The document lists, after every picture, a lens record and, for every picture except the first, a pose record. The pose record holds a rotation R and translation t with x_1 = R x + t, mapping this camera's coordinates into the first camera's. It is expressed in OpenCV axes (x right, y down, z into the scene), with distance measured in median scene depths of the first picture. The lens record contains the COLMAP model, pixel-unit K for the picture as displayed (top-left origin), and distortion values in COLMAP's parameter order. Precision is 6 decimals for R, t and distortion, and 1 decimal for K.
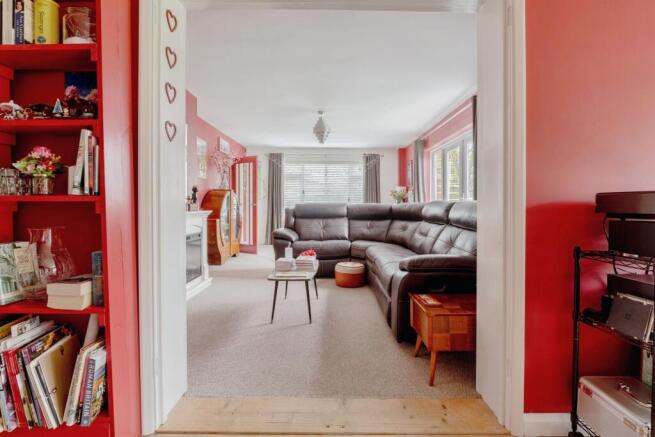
lens RADIAL K [[304.3, 0, 328.6], [0, 304.3, 201.1], [0, 0, 1]] dist [-0.017859, -0.000687]
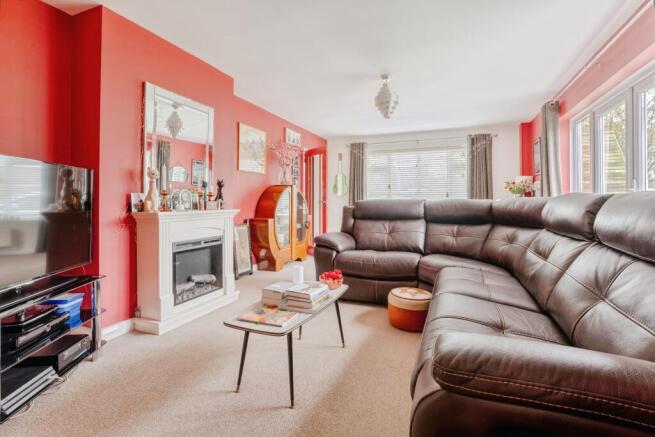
lens RADIAL K [[304.3, 0, 328.6], [0, 304.3, 201.1], [0, 0, 1]] dist [-0.017859, -0.000687]
pose [[0.929096, -0.006236, -0.369786, 0.116729], [0.009630, 0.999927, 0.007333, 0.003810], [0.369713, -0.010374, 0.929088, 0.262508]]
